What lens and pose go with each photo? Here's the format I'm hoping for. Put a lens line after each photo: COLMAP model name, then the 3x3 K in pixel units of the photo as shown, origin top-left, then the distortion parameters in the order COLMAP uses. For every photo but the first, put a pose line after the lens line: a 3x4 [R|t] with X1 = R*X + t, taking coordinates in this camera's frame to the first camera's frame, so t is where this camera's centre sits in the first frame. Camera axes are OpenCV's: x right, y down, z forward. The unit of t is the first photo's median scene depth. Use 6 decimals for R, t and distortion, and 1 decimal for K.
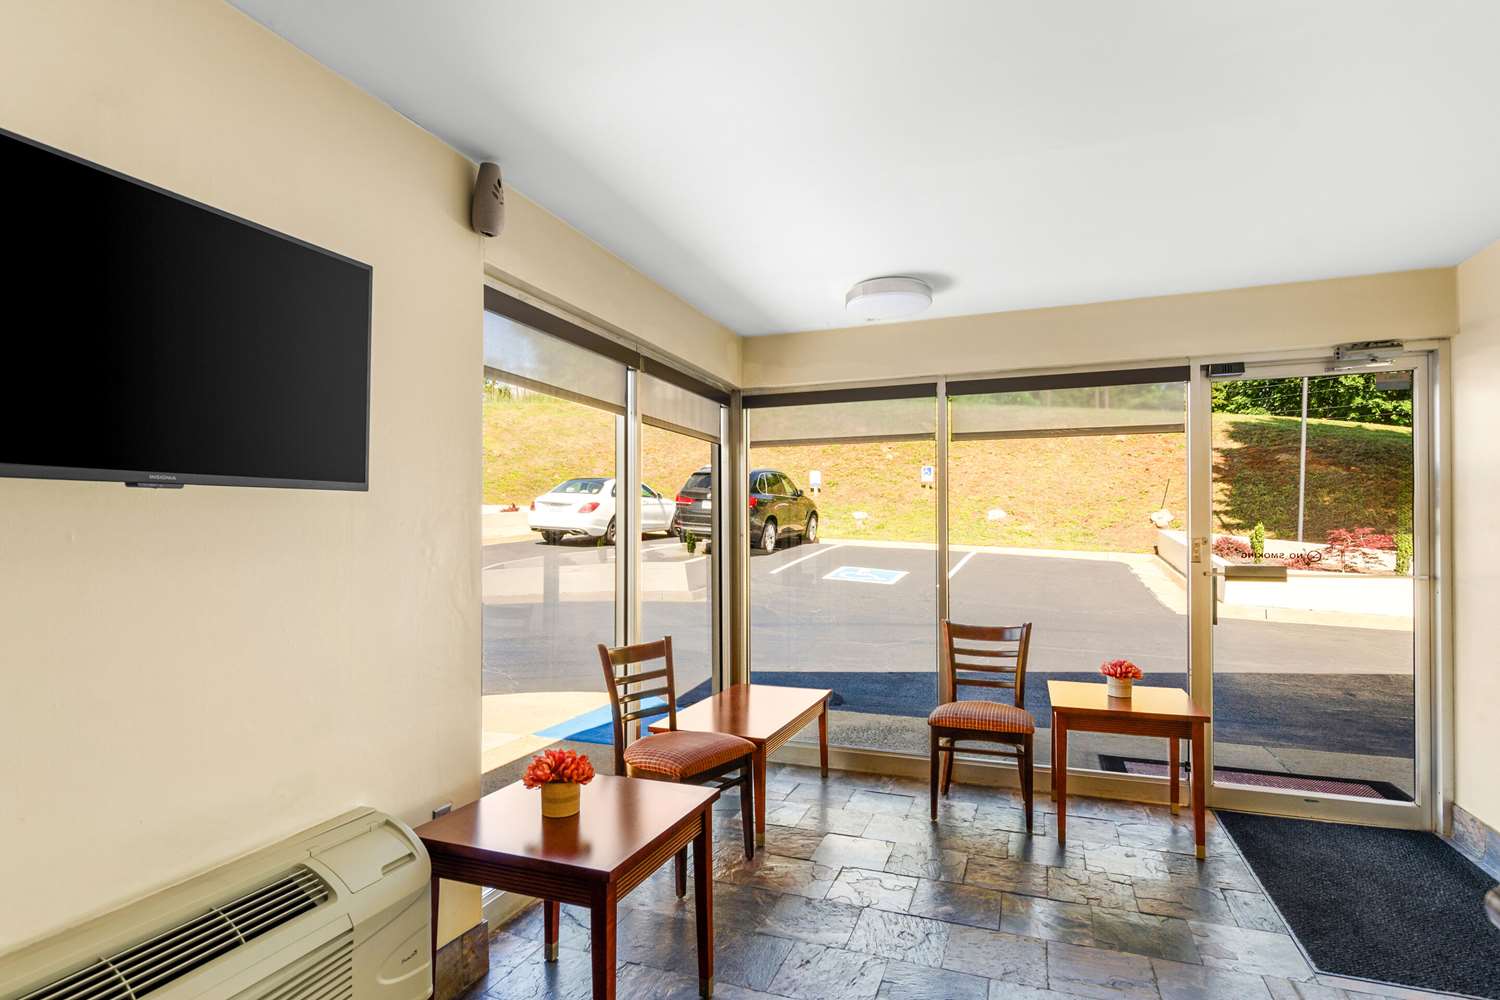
lens RADIAL K [[771.6, 0, 747.5], [0, 771.6, 520.8], [0, 0, 1]] dist [-0.001456, -0.000643]
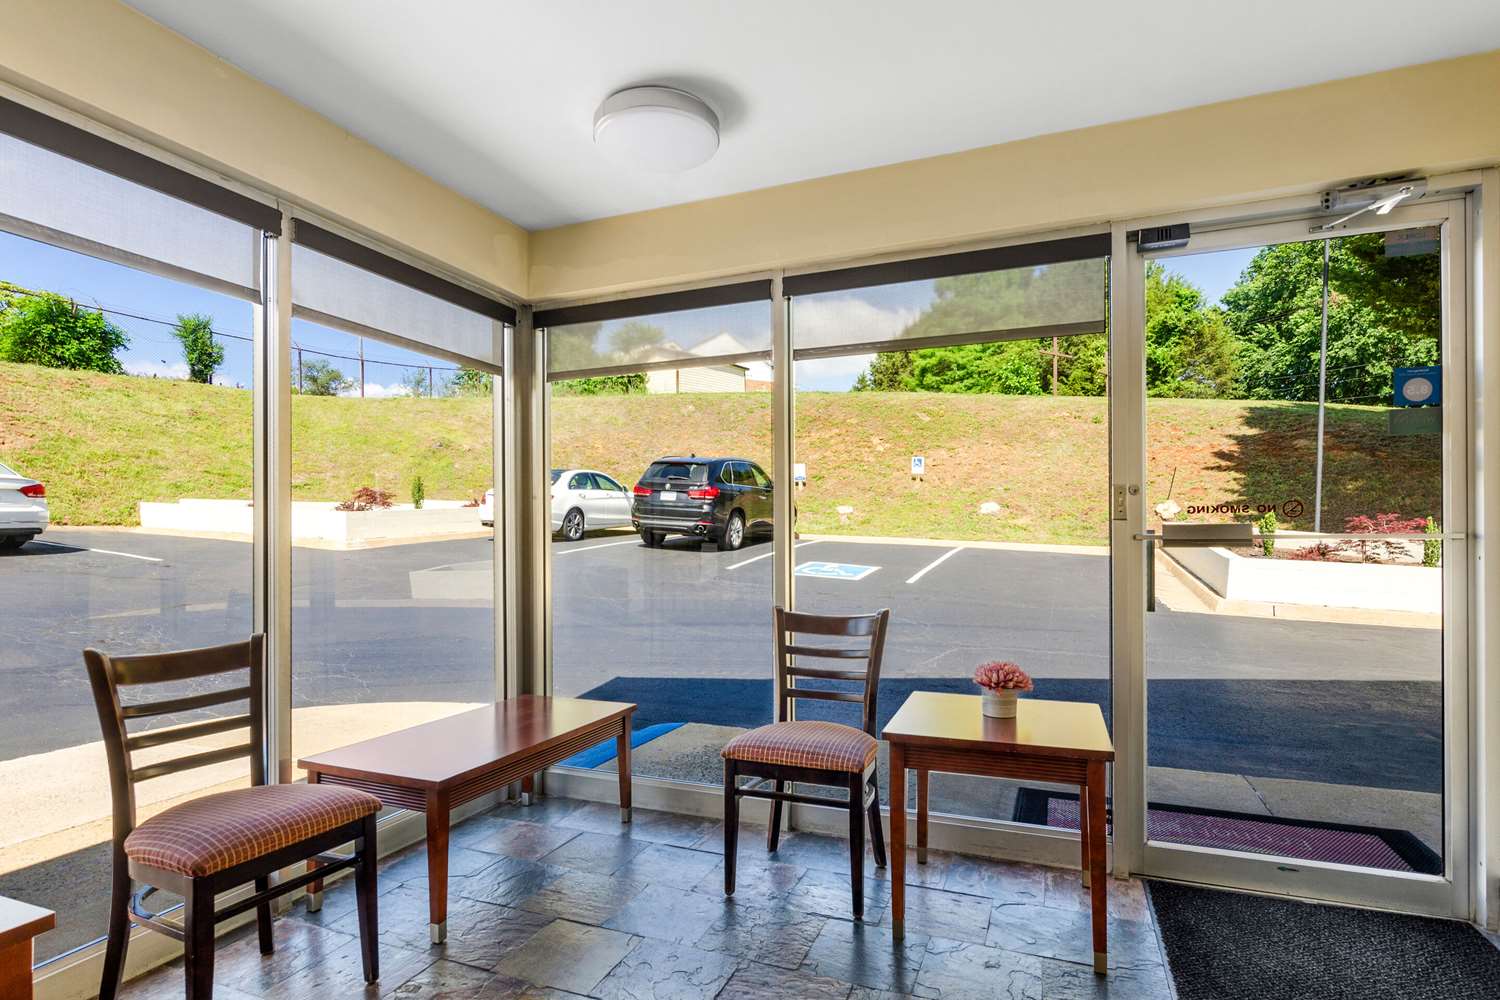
lens RADIAL K [[773.0, 0, 751.2], [0, 773.0, 532.1], [0, 0, 1]] dist [-0.004268, 0.000212]
pose [[0.999779, -0.004550, -0.020545, 0.212244], [0.004739, 0.999947, 0.009121, 0.045093], [0.020503, -0.009217, 0.999747, 0.243017]]
